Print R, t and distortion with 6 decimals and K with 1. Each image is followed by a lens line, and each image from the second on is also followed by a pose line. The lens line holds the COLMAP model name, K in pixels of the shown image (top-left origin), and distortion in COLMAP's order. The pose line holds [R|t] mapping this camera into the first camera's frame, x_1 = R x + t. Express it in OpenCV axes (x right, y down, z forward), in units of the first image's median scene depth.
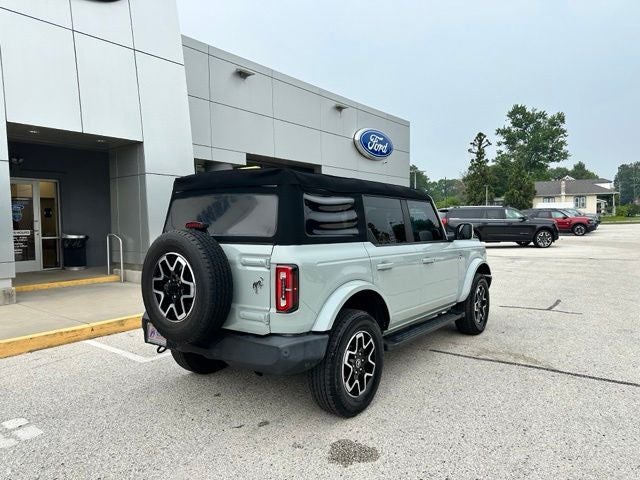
lens RADIAL K [[447.5, 0, 320.8], [0, 447.5, 237.9], [0, 0, 1]] dist [0.074883, -0.104167]
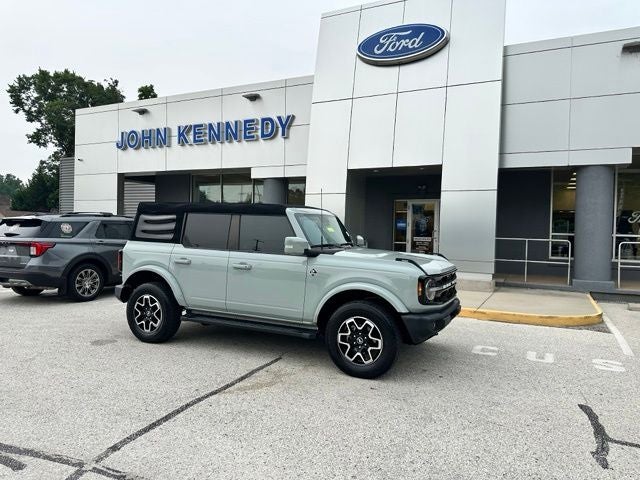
lens RADIAL K [[447.5, 0, 320.8], [0, 447.5, 237.9], [0, 0, 1]] dist [0.074883, -0.104167]
pose [[0.189824, 0.031461, -0.981314, 1.404600], [-0.057620, 0.998121, 0.020853, -0.059417], [0.980126, 0.052585, 0.191280, 0.972721]]
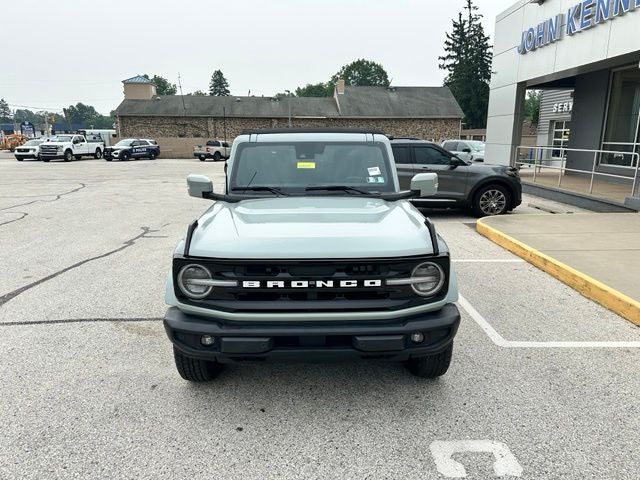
lens RADIAL K [[449.1, 0, 320.0], [0, 449.1, 240.0], [0, 0, 1]] dist [0.048052, -0.066016]
pose [[-0.793938, 0.149946, -0.589219, 0.689386], [-0.006332, 0.967020, 0.254623, -0.137449], [0.607966, 0.205886, -0.766804, 1.930777]]
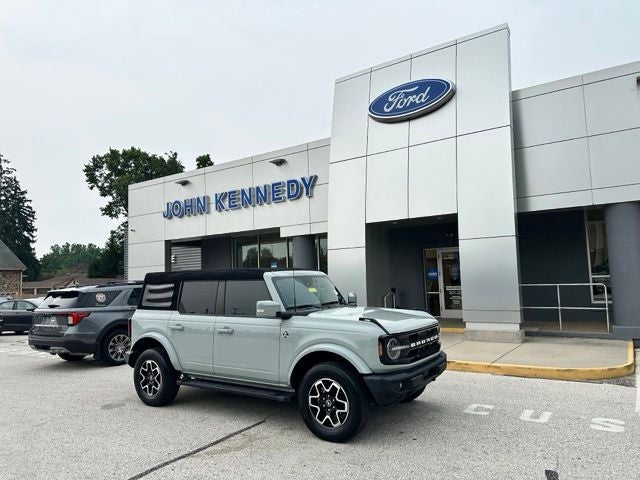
lens RADIAL K [[449.3, 0, 314.3], [0, 449.3, 241.3], [0, 0, 1]] dist [0.078275, -0.116484]
pose [[0.042911, -0.078342, -0.996003, 1.487423], [-0.002938, 0.996907, -0.078540, -0.097087], [0.999075, 0.006297, 0.042548, 1.184526]]
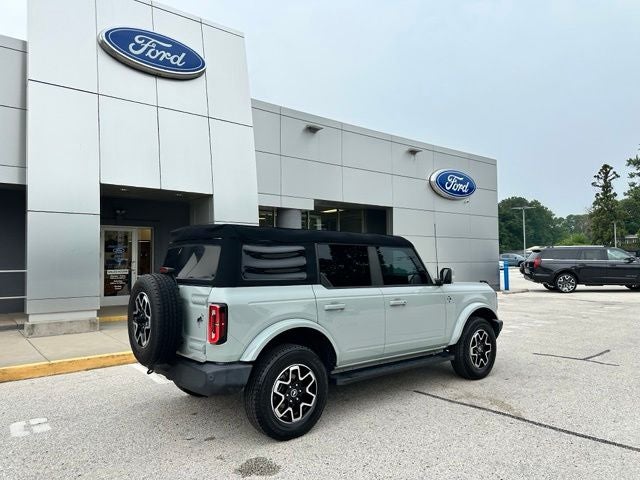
lens RADIAL K [[448.9, 0, 327.3], [0, 448.9, 240.7], [0, 0, 1]] dist [0.046566, -0.063504]
pose [[0.972698, -0.007933, -0.231940, 0.323430], [-0.010748, 0.996803, -0.079167, -0.010914], [0.231827, 0.079499, 0.969503, -0.083598]]
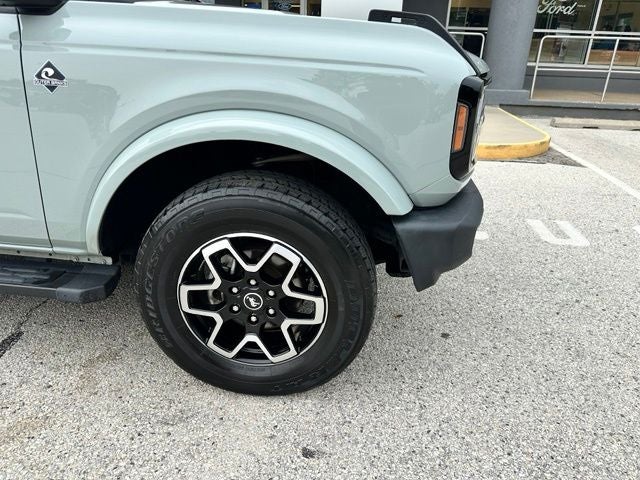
lens RADIAL K [[447.5, 0, 320.8], [0, 447.5, 237.9], [0, 0, 1]] dist [0.074883, -0.104167]
pose [[0.506711, 0.364750, -0.781154, 0.700480], [-0.066814, 0.919979, 0.386232, 0.018260], [0.859523, -0.143516, 0.490534, 1.153898]]
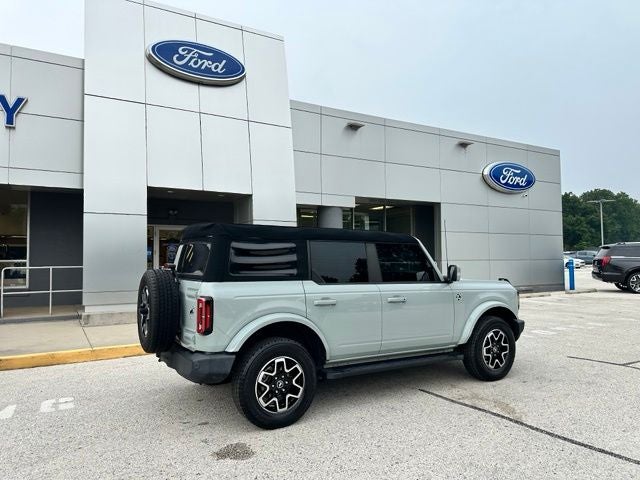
lens RADIAL K [[449.1, 0, 320.0], [0, 449.1, 240.0], [0, 0, 1]] dist [0.048052, -0.066016]
pose [[0.922955, -0.012758, -0.384696, 0.479754], [-0.016666, 0.997188, -0.073057, -0.010197], [0.384546, 0.073840, 0.920148, -0.055890]]
